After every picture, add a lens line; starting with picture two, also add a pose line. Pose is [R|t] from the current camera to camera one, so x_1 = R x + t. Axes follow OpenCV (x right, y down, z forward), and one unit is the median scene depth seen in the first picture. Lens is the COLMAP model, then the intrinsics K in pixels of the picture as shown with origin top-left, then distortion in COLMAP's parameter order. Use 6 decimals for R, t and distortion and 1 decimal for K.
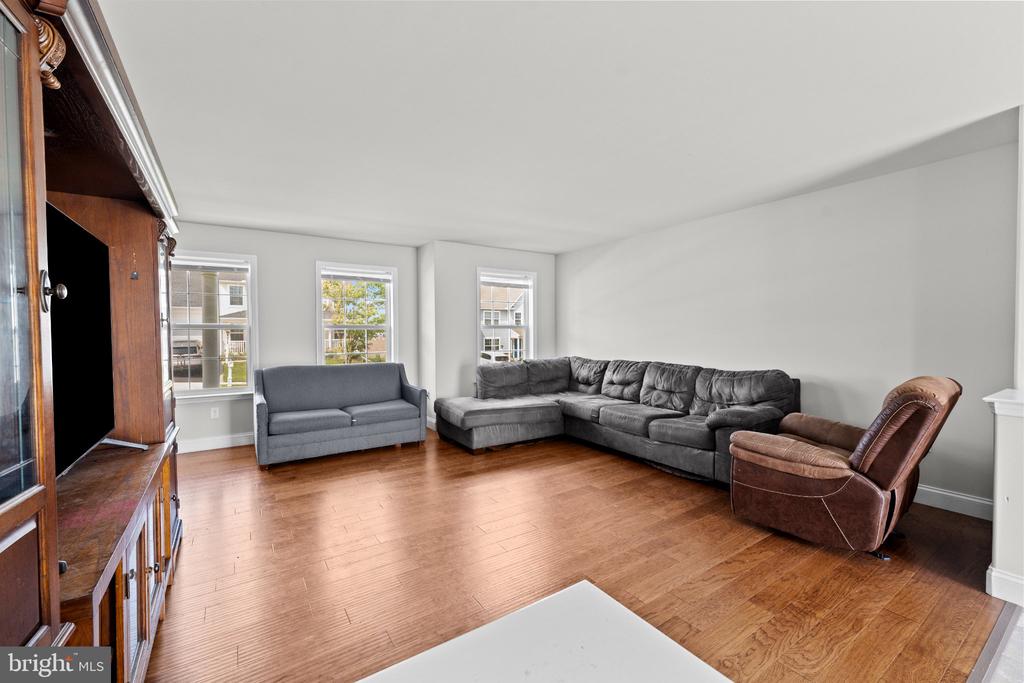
lens RADIAL K [[420.5, 0, 512.0], [0, 420.5, 341.5], [0, 0, 1]] dist [0.003157, 0.000265]
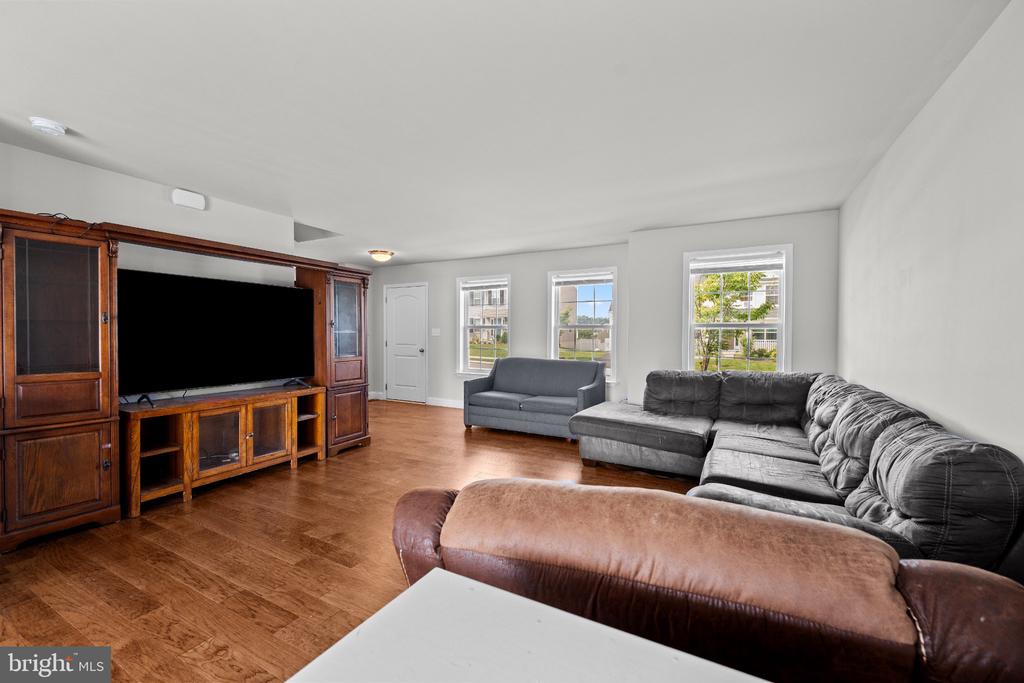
lens RADIAL K [[420.5, 0, 512.0], [0, 420.5, 341.5], [0, 0, 1]] dist [0.003157, 0.000265]
pose [[0.458835, 0.026664, -0.888121, 0.603869], [-0.027131, 0.999504, 0.015992, -0.010077], [0.888107, 0.016758, 0.459331, 0.399186]]
